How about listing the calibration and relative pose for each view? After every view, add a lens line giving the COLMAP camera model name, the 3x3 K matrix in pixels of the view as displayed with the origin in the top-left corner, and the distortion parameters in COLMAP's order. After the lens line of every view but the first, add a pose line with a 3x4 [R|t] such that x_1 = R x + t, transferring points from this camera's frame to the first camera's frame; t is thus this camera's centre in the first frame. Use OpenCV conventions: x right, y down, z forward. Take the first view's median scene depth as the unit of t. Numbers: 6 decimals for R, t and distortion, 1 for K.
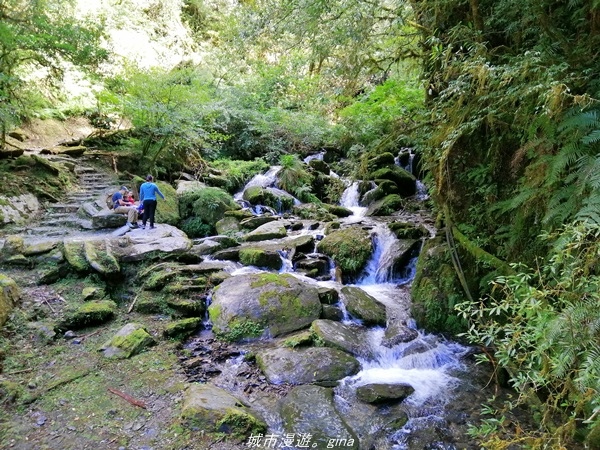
lens RADIAL K [[457.1, 0, 300.8], [0, 457.1, 224.8], [0, 0, 1]] dist [0.013144, 0.000729]
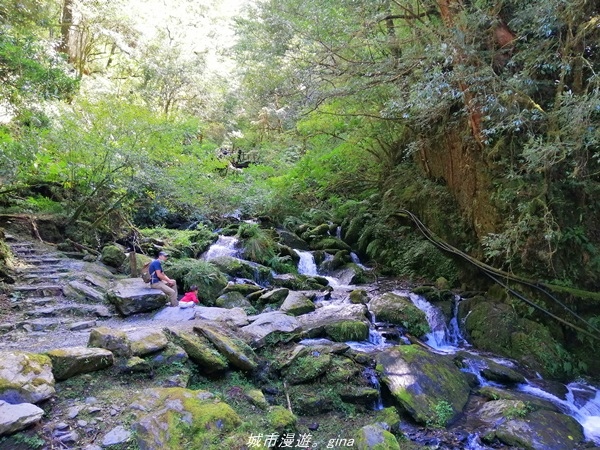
lens RADIAL K [[457.1, 0, 300.3], [0, 457.1, 225.0], [0, 0, 1]] dist [0.013144, 0.000729]
pose [[0.862116, 0.016946, 0.506428, -0.564969], [0.071856, 0.985252, -0.155293, 0.001156], [-0.501590, 0.170271, 0.848183, 0.246637]]
